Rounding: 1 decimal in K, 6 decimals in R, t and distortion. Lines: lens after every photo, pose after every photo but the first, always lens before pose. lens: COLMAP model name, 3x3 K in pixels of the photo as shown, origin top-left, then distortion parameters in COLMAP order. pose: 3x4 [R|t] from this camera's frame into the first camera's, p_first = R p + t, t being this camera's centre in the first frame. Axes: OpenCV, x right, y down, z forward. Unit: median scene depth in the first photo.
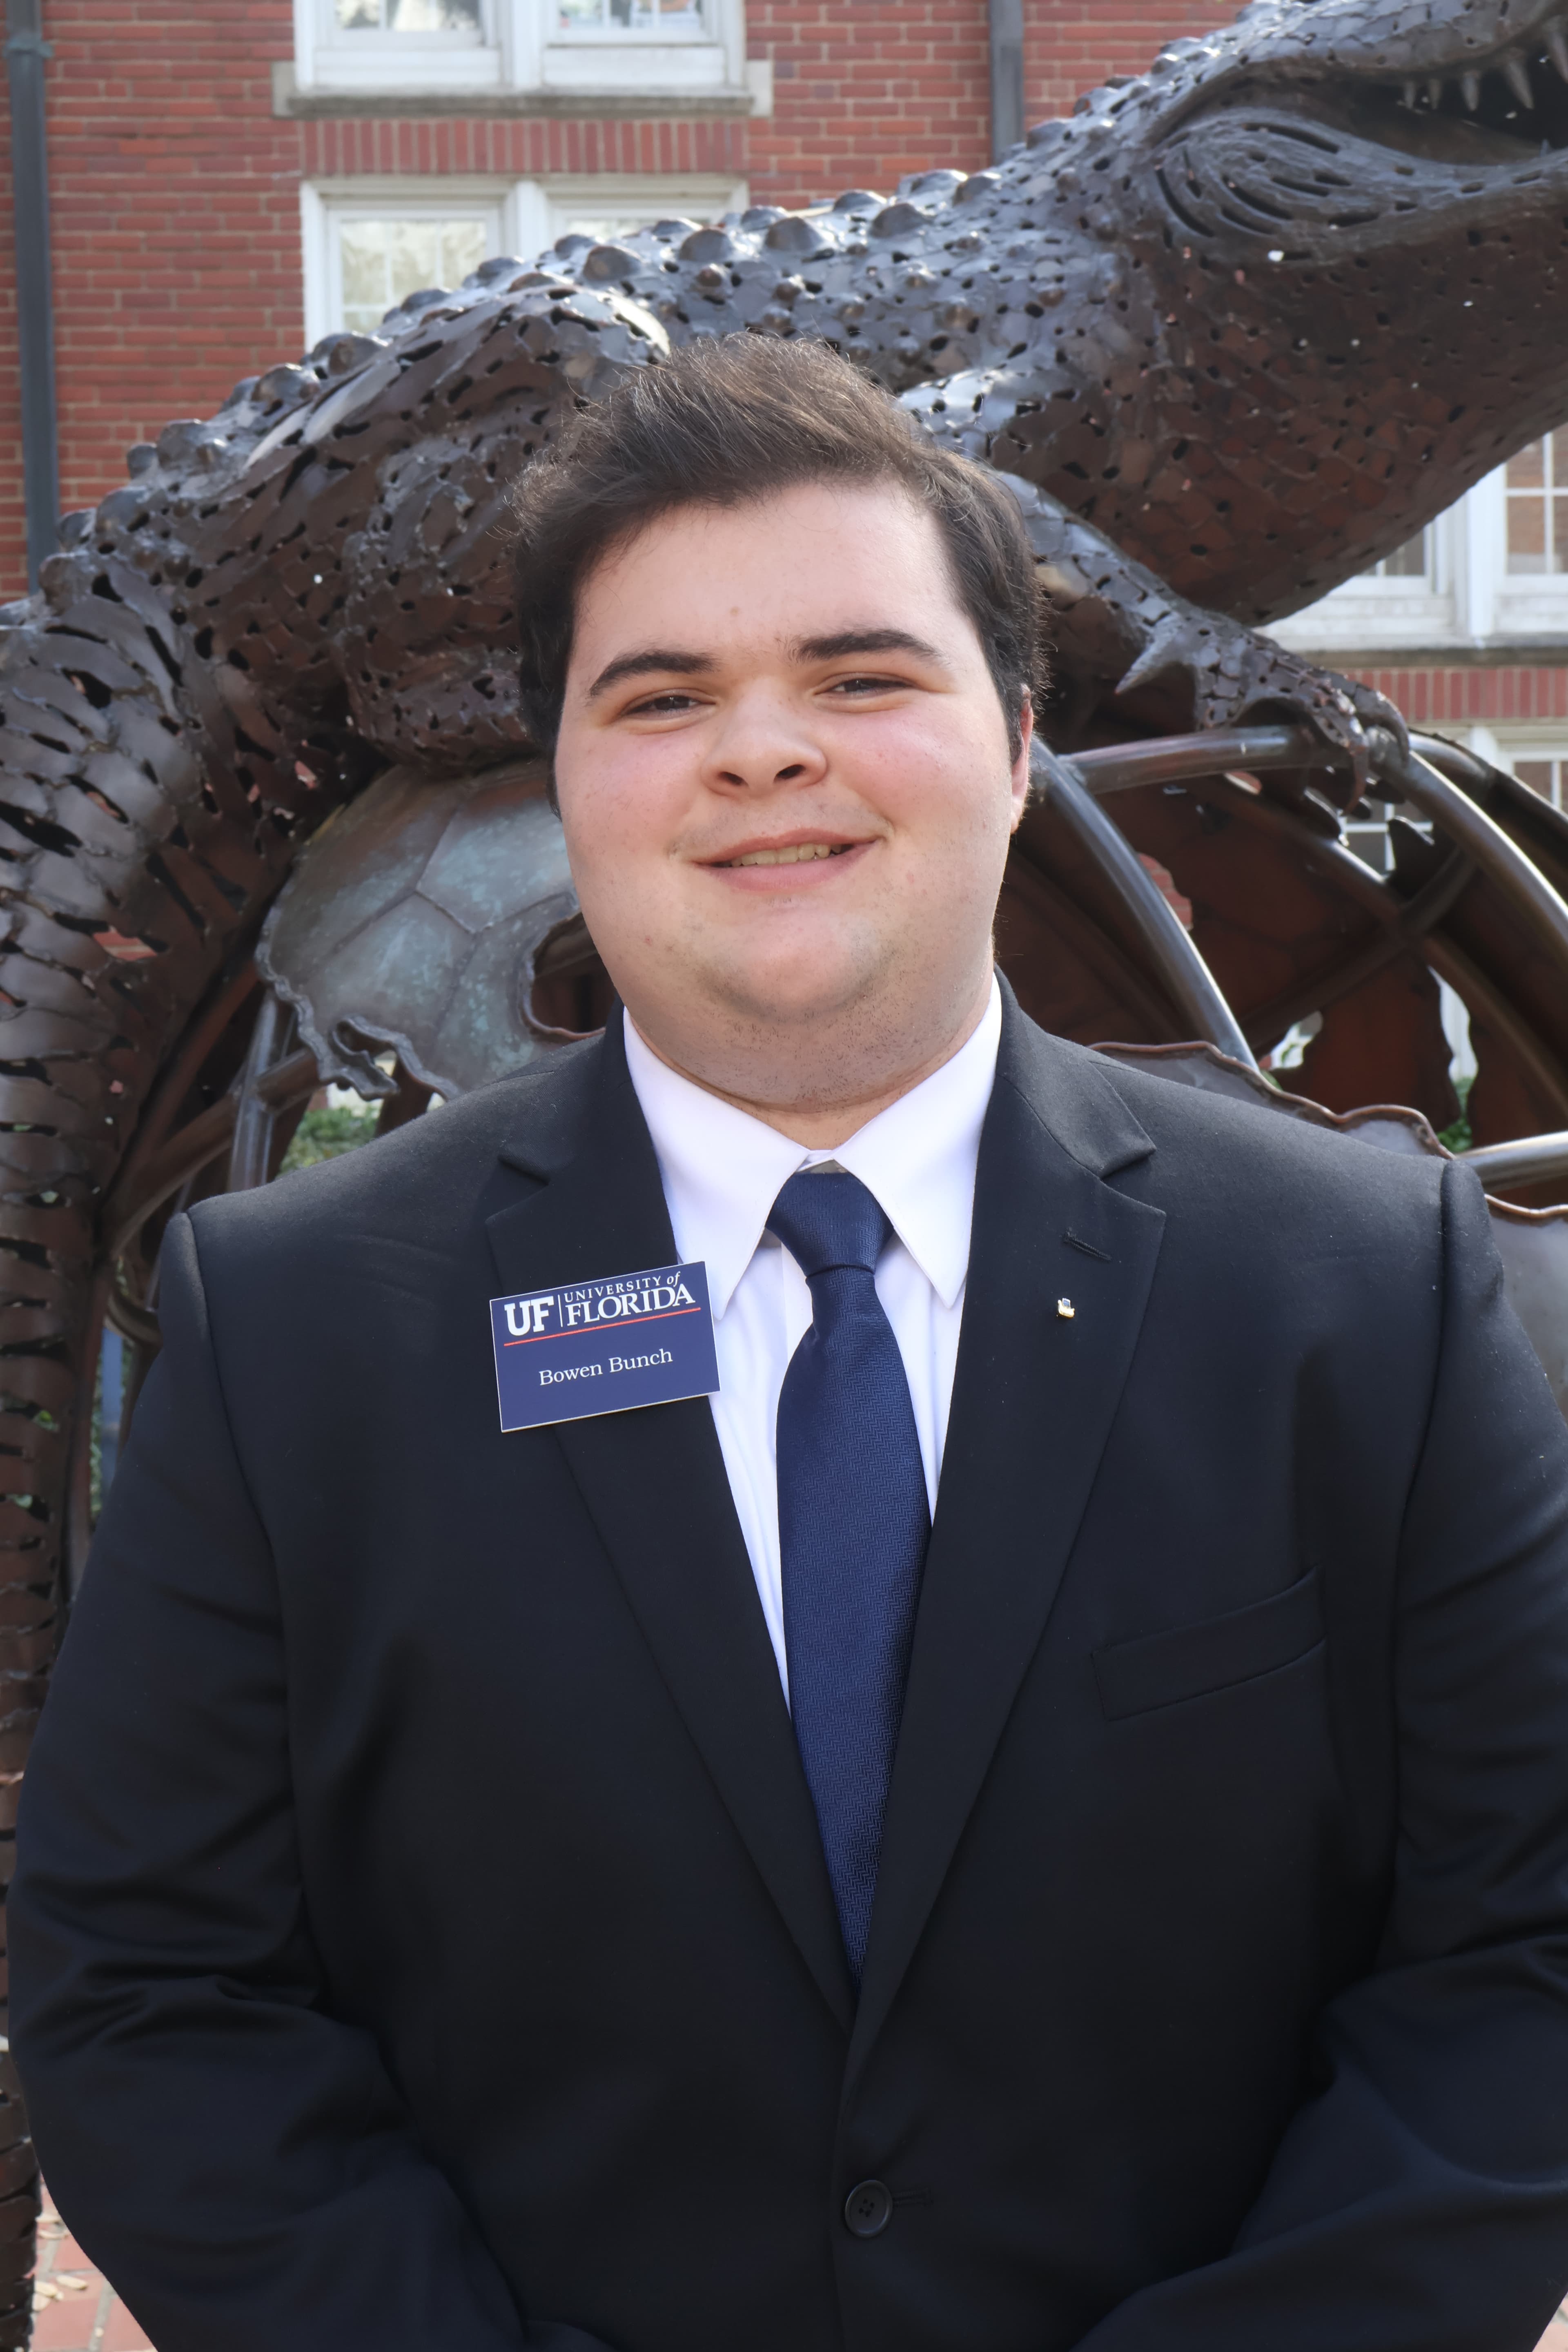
lens RADIAL K [[3701.5, 0, 784.0], [0, 3701.5, 1176.0], [0, 0, 1]] dist [0.022810, 0.016900]
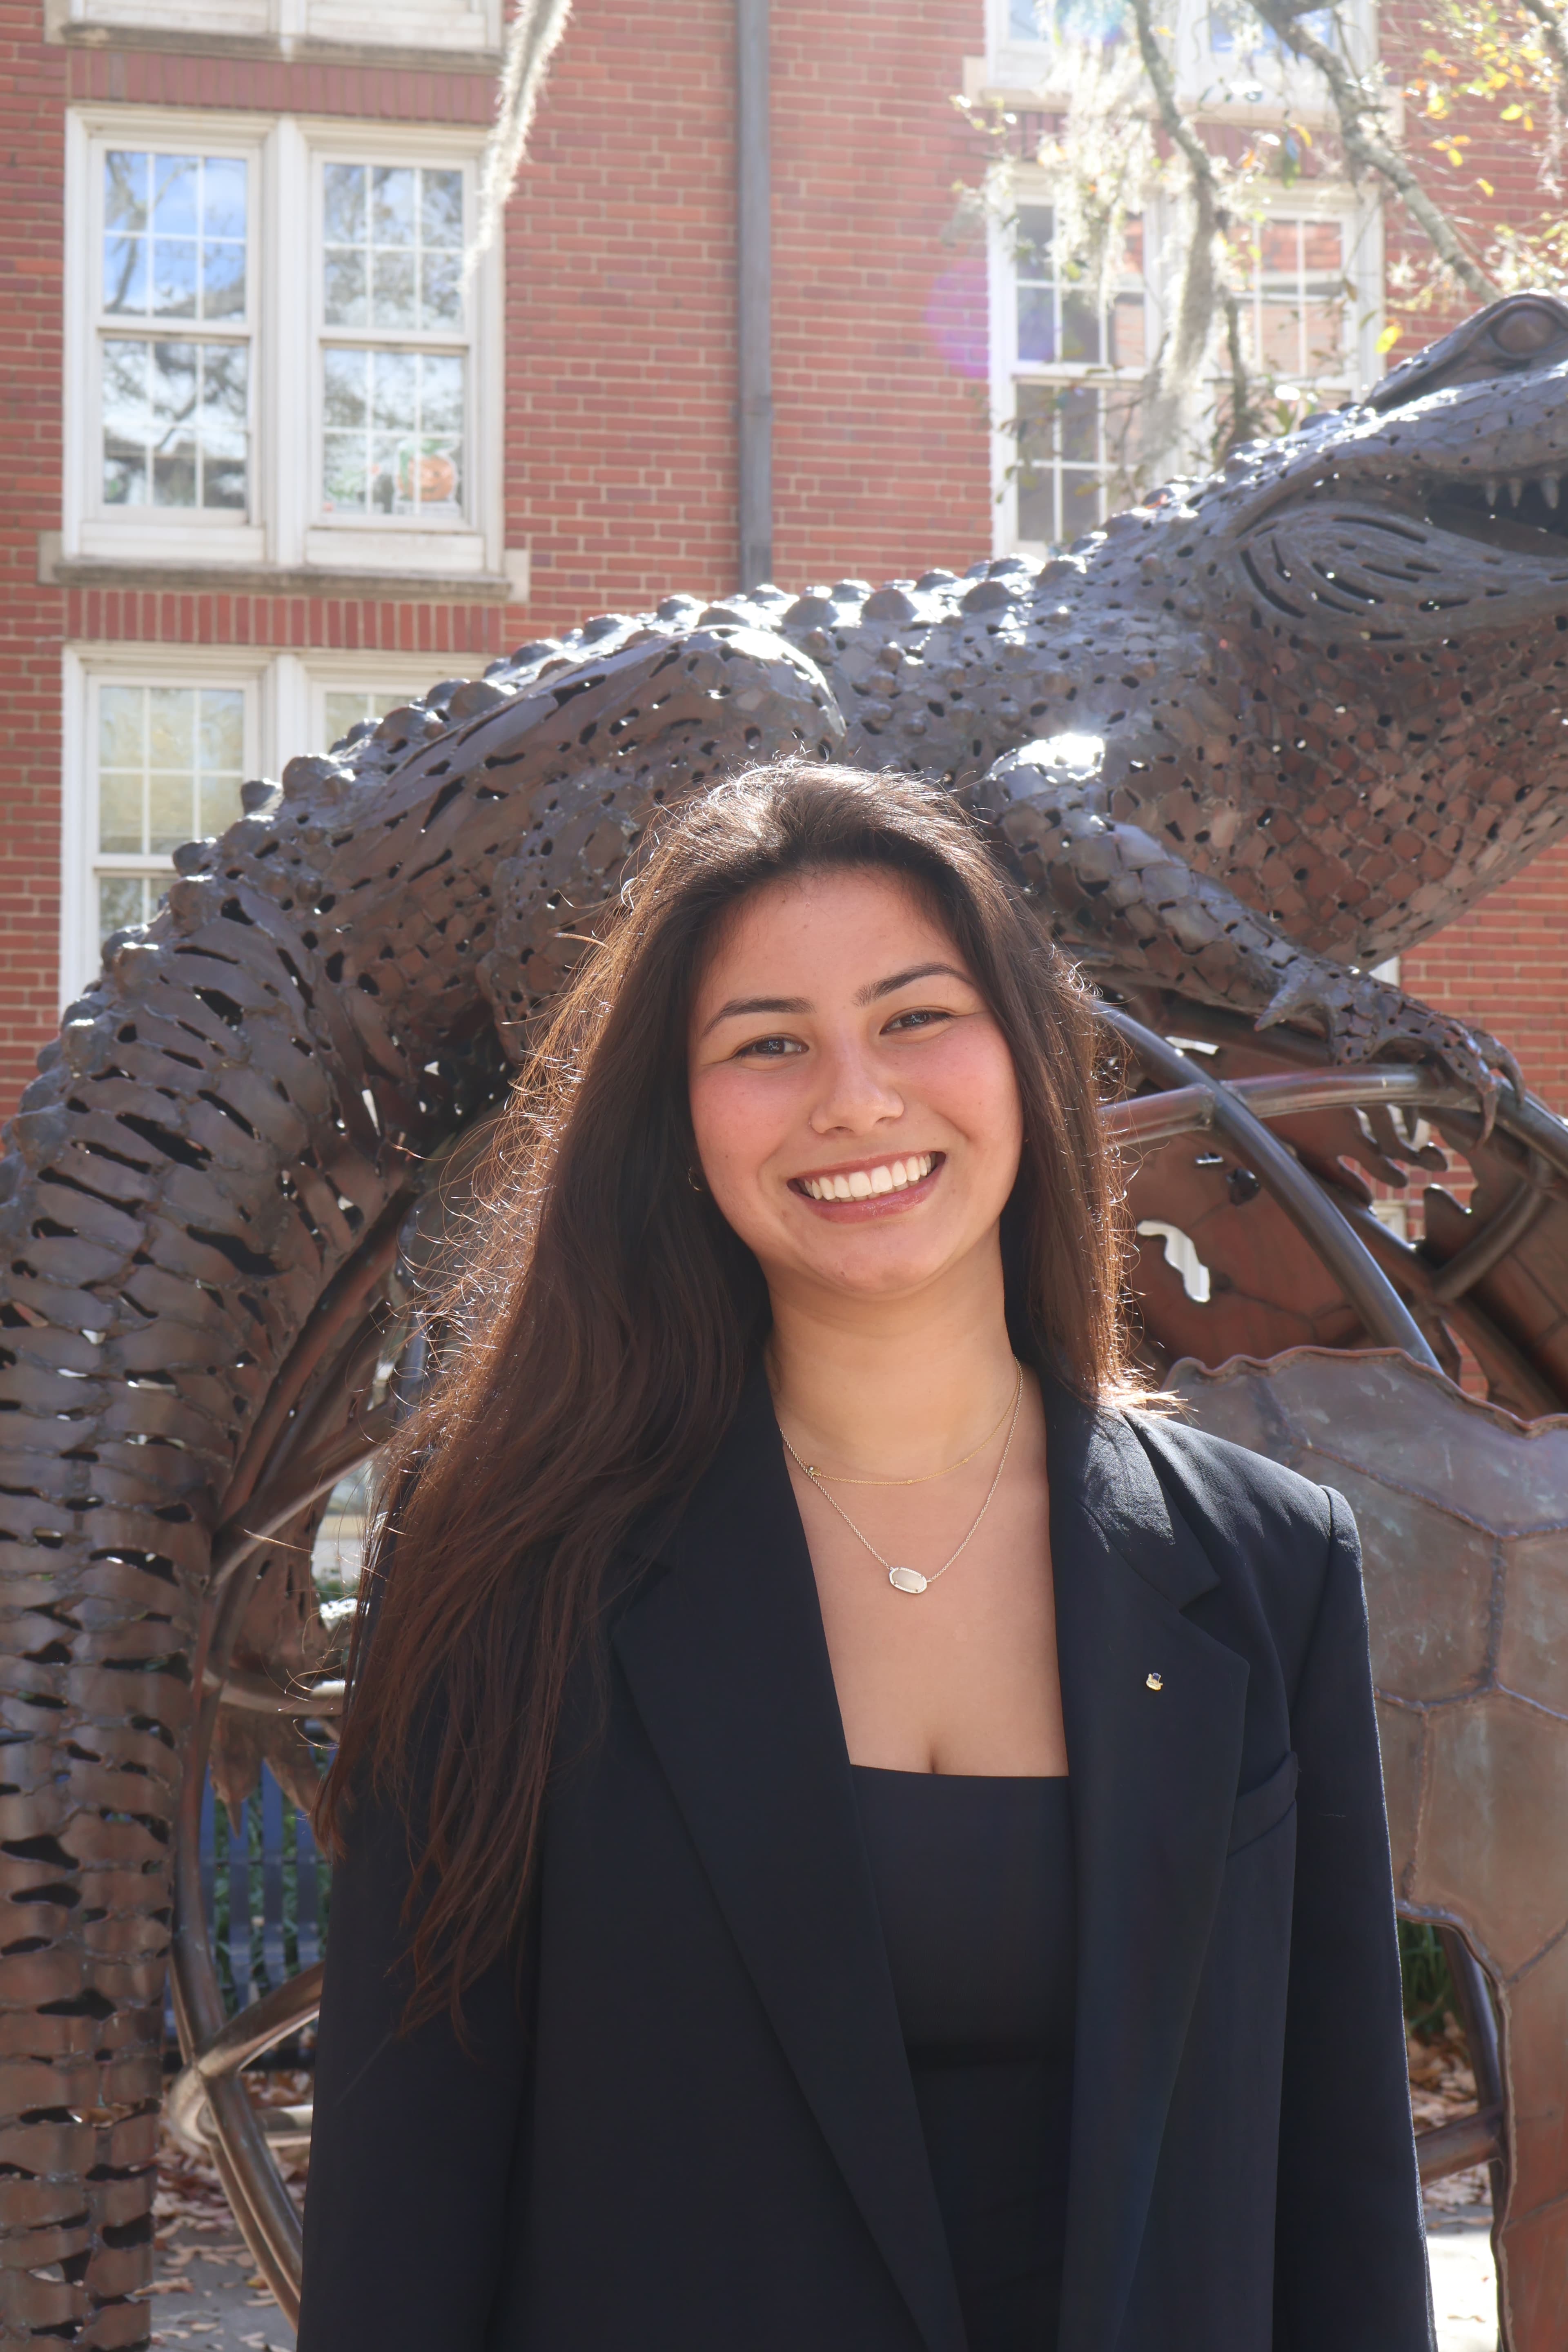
lens RADIAL K [[3701.5, 0, 784.0], [0, 3701.5, 1176.0], [0, 0, 1]] dist [0.022810, 0.016900]
pose [[0.994886, 0.023527, 0.098230, -0.131177], [-0.010056, 0.990734, -0.135442, 0.047486], [-0.100507, 0.133761, 0.985904, 0.000763]]
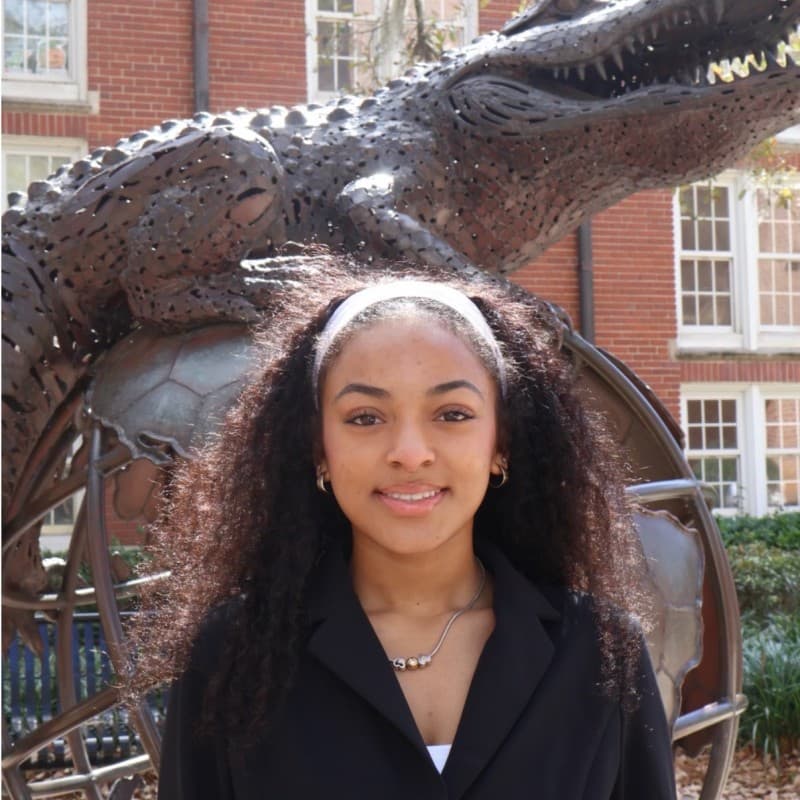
lens RADIAL K [[1641.5, 0, 400.0], [0, 1641.5, 400.0], [0, 0, 1]] dist [0.031829, -0.015378]
pose [[0.976556, 0.015409, 0.214712, -0.162648], [0.010582, 0.992793, -0.119377, 0.053441], [-0.215004, 0.118851, 0.969354, -0.011169]]
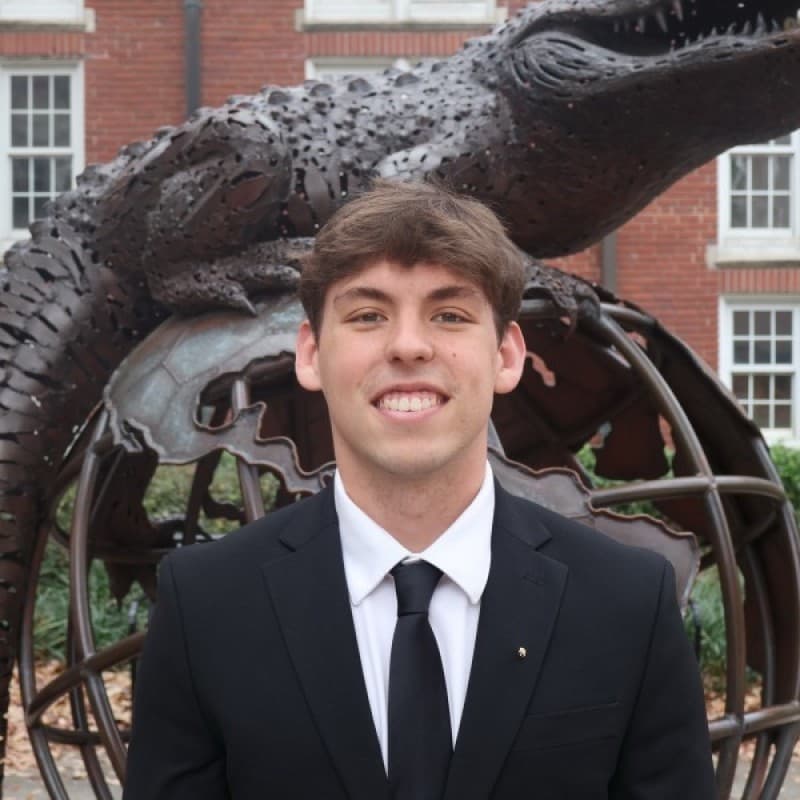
lens RADIAL K [[1590.0, 0, 399.4], [0, 1590.0, 411.4], [0, 0, 1]] dist [0.017859, 0.030666]
pose [[0.995210, 0.021258, -0.095417, 0.132797], [-0.025363, 0.998795, -0.042017, -0.008452], [0.094409, 0.044236, 0.994550, 0.017592]]
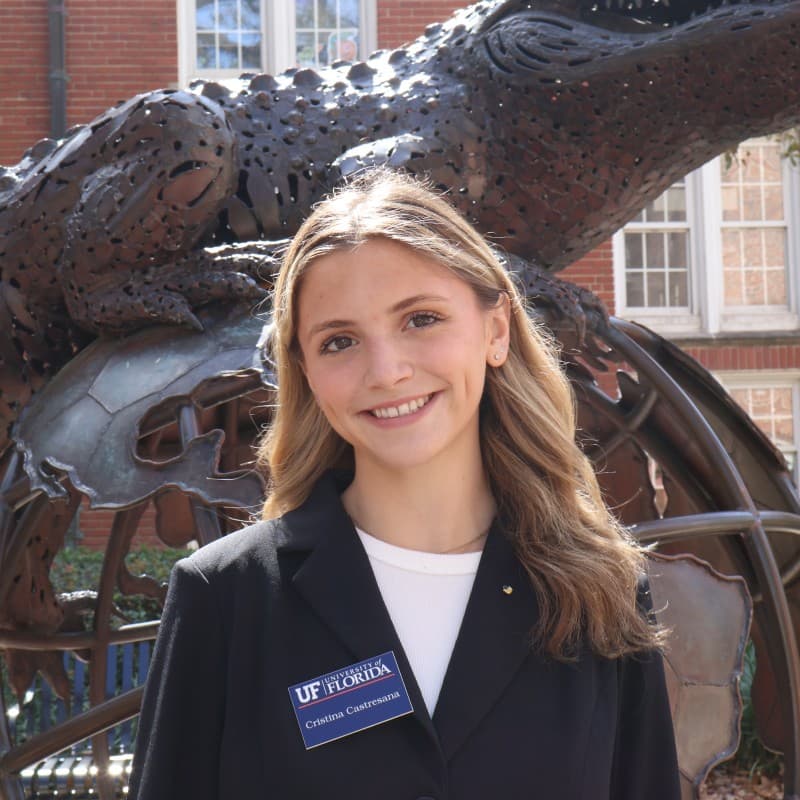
lens RADIAL K [[1641.5, 0, 400.0], [0, 1641.5, 400.0], [0, 0, 1]] dist [0.031829, -0.015378]
pose [[0.999901, -0.003526, -0.013648, 0.067395], [0.001949, 0.993493, -0.113881, 0.021385], [0.013961, 0.113843, 0.993401, 0.143886]]
